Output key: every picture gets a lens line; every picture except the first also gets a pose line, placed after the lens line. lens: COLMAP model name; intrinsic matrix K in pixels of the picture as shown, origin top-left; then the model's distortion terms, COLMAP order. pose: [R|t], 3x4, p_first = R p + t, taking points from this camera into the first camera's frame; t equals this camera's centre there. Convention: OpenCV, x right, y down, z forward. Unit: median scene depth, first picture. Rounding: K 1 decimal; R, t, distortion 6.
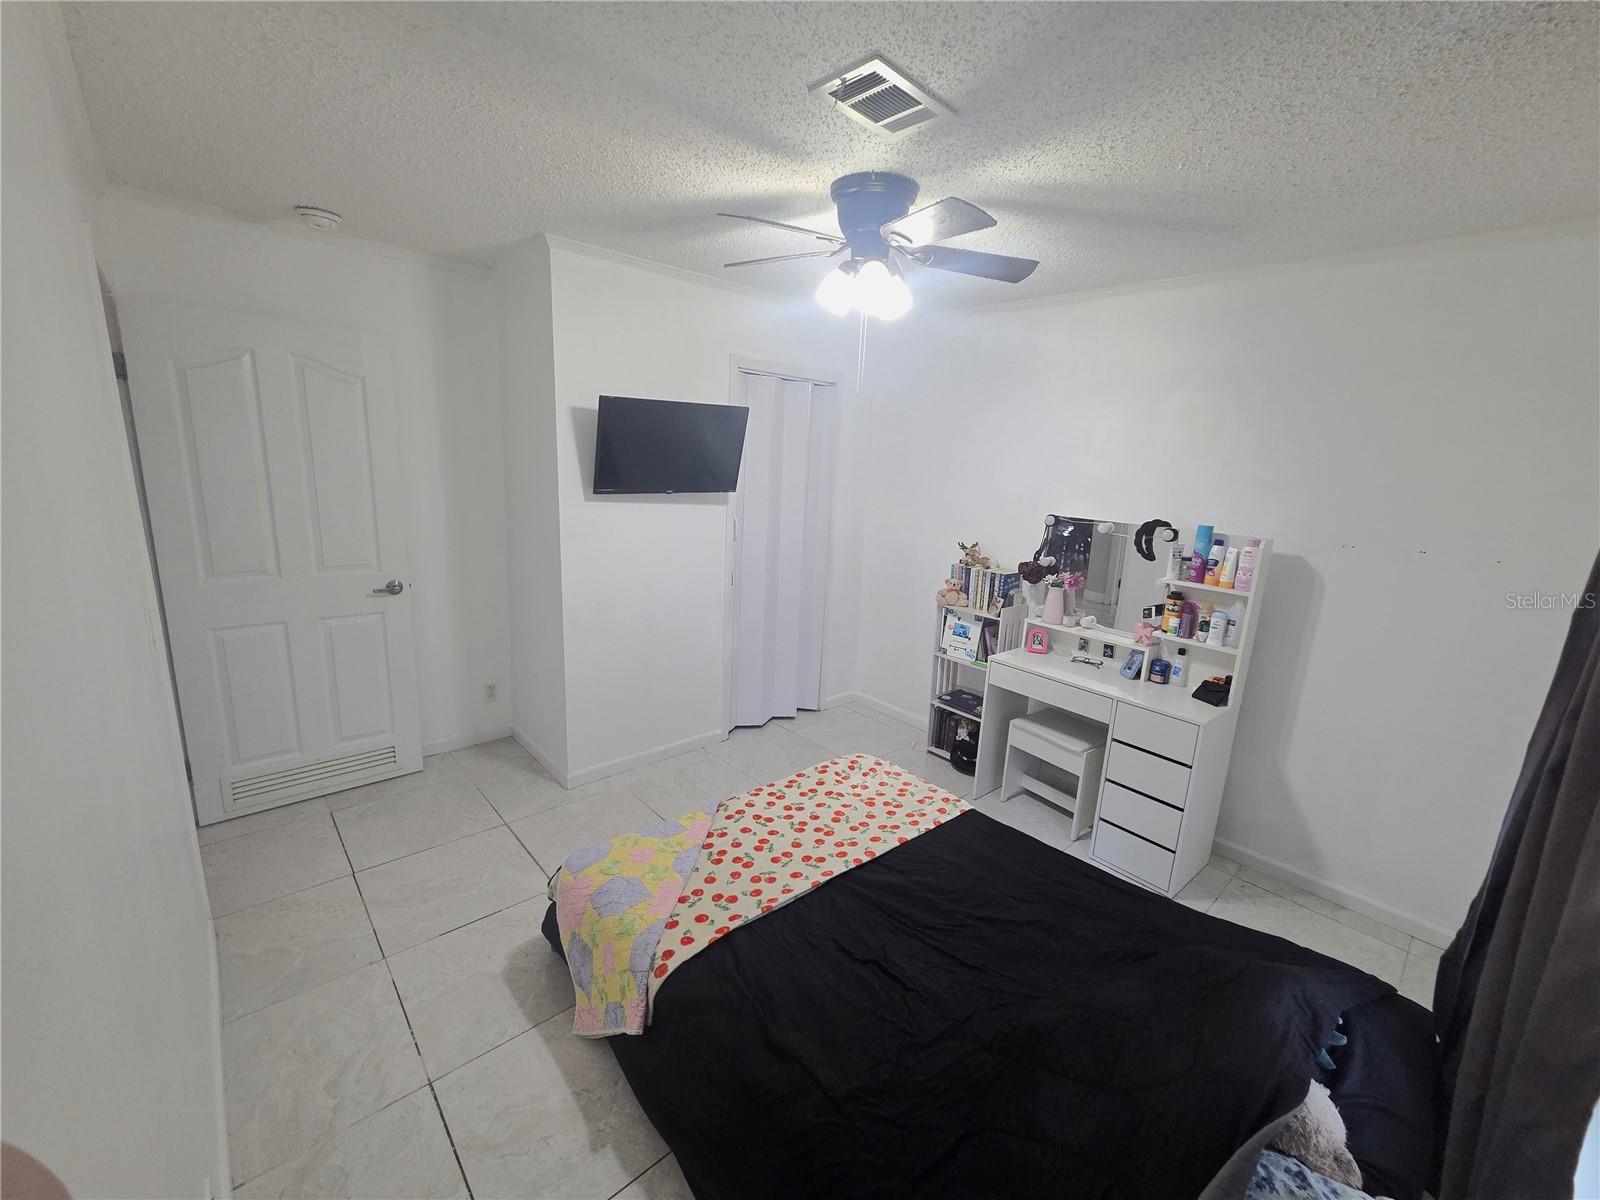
lens RADIAL K [[659.0, 0, 812.9], [0, 659.0, 598.8], [0, 0, 1]] dist [0.000706, 0.001411]
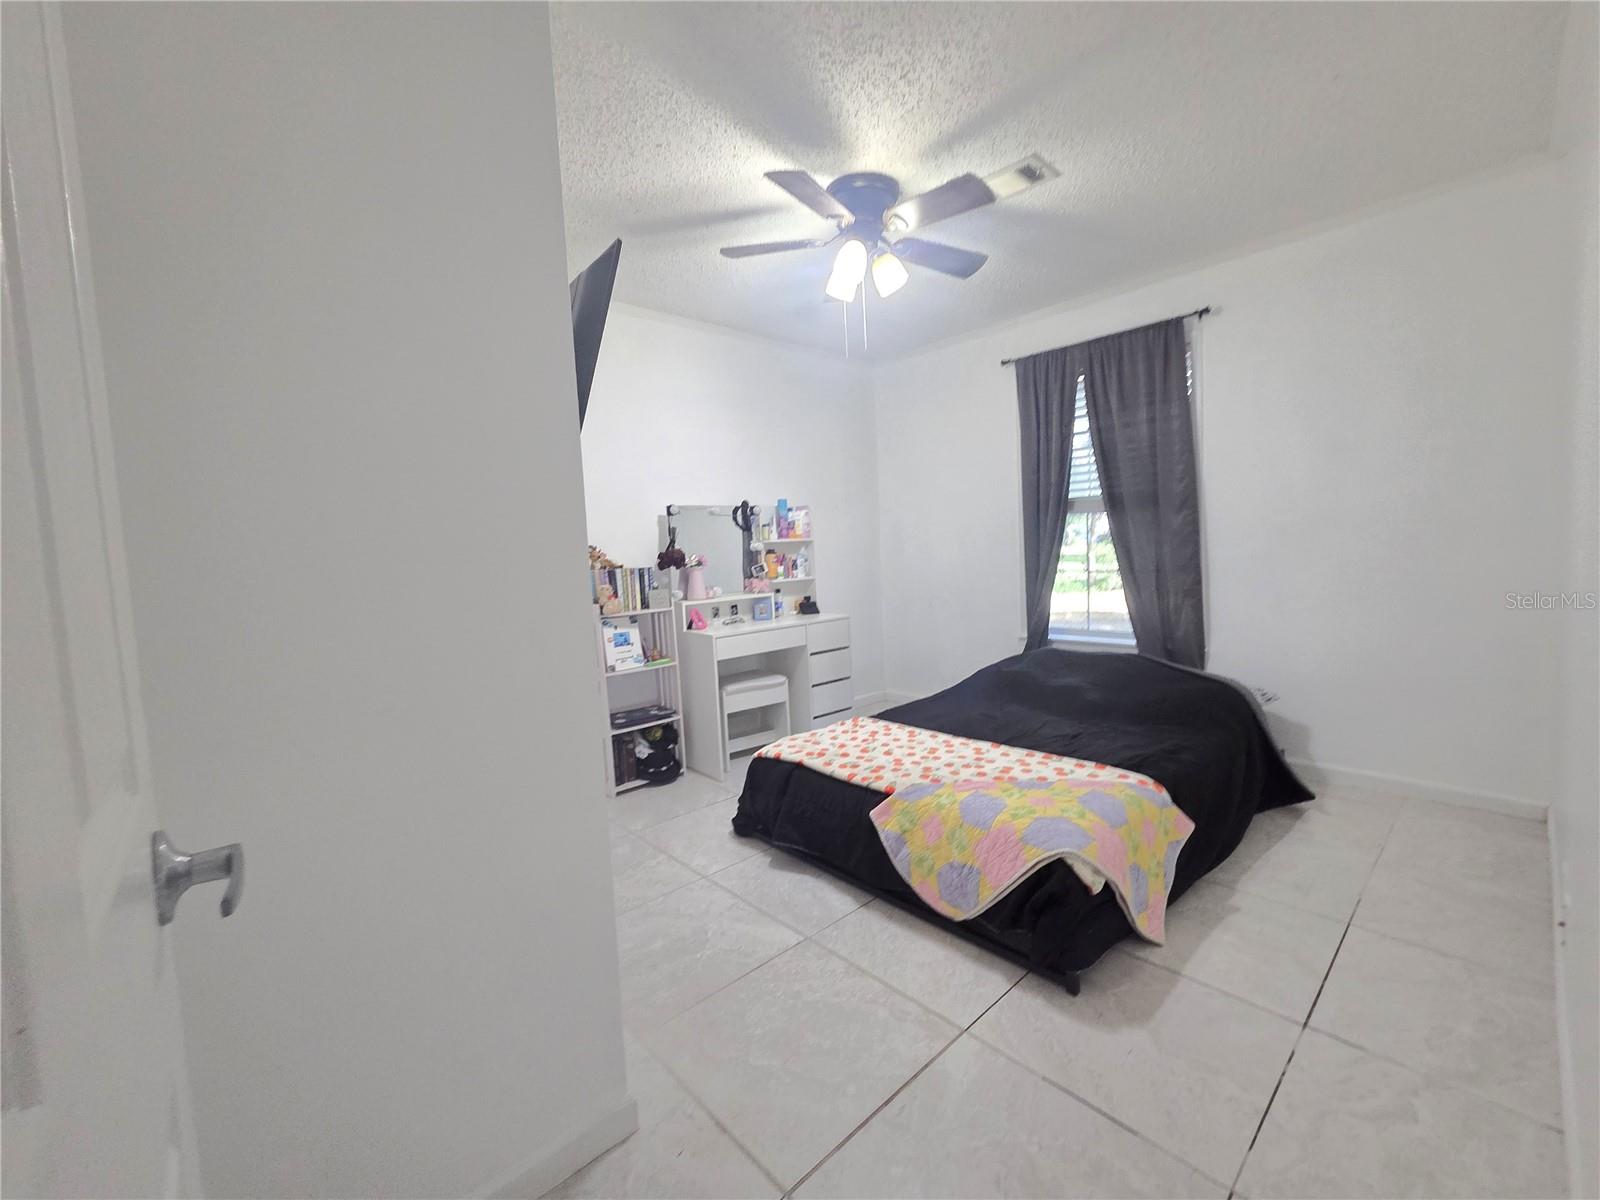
lens RADIAL K [[659.0, 0, 810.9], [0, 659.0, 592.8], [0, 0, 1]] dist [0.000706, 0.001411]
pose [[-0.009067, -0.124464, 0.992183, -0.903322], [0.263366, 0.956894, 0.122444, -0.074787], [-0.964653, 0.262417, 0.024103, 0.956375]]
